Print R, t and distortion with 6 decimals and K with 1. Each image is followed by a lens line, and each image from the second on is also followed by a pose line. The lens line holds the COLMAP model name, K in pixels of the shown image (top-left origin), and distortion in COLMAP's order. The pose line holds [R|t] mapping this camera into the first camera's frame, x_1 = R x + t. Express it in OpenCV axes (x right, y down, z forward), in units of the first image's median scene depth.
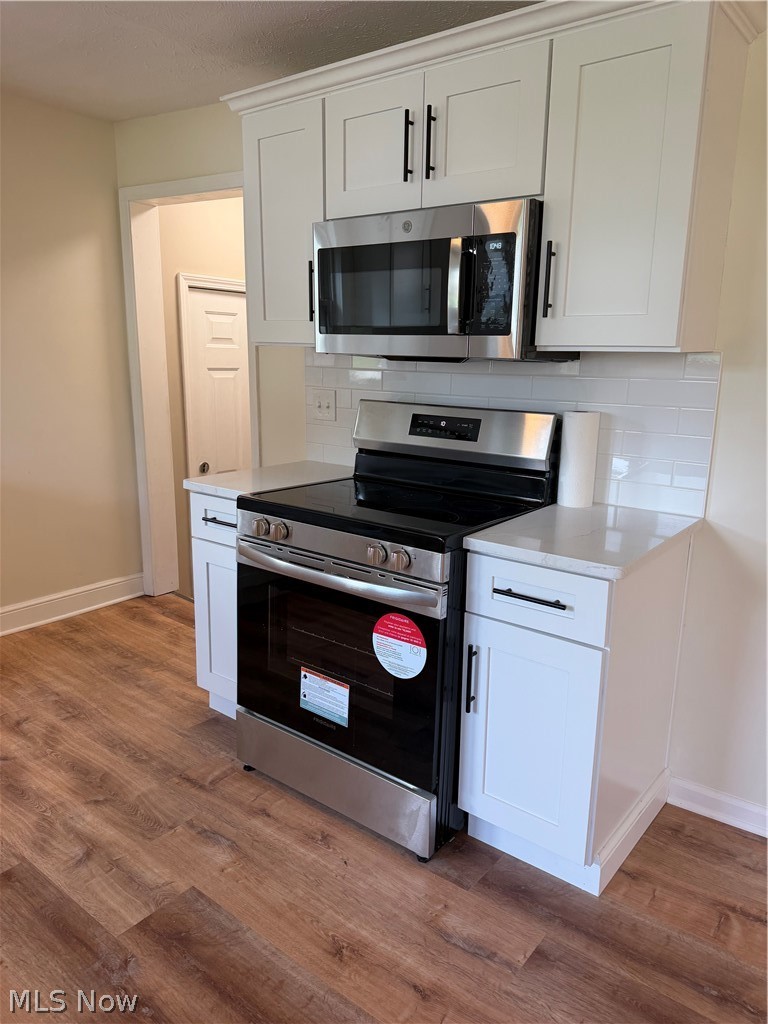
lens RADIAL K [[726.6, 0, 384.3], [0, 726.6, 513.0], [0, 0, 1]] dist [0.000495, 0.000134]
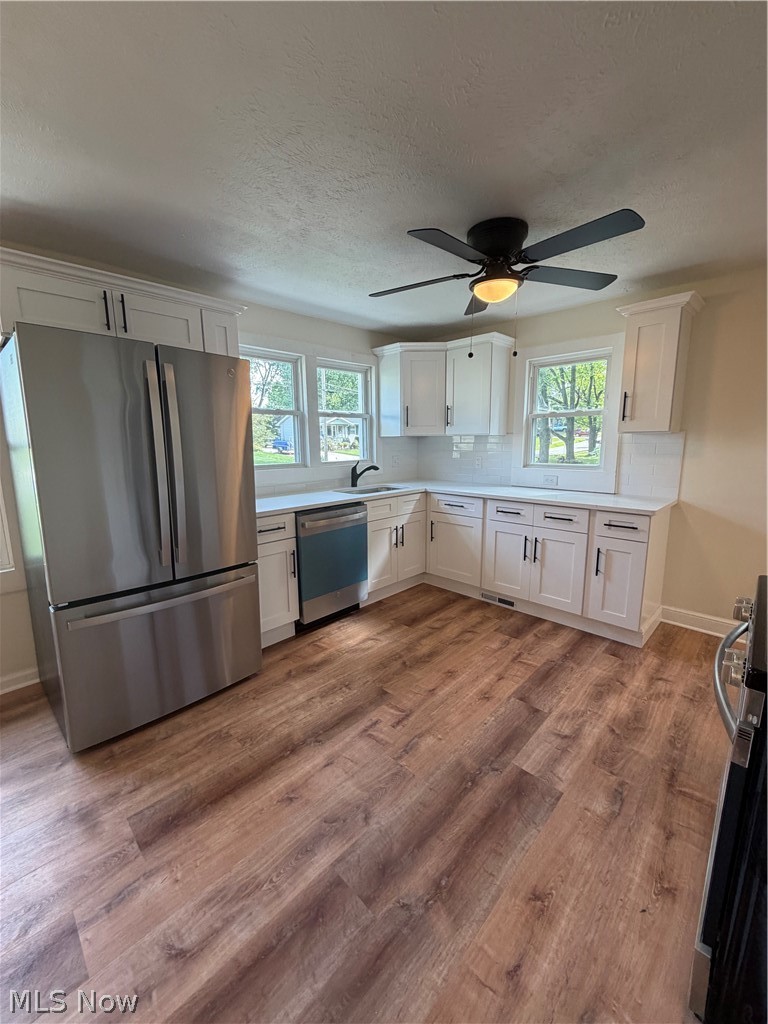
lens RADIAL K [[410.3, 0, 383.6], [0, 410.3, 508.5], [0, 0, 1]] dist [0.001157, 0.000180]
pose [[-0.109079, 0.148070, -0.982943, 0.504284], [-0.215704, 0.961755, 0.168815, -0.114774], [0.970347, 0.230439, -0.072968, 0.534271]]
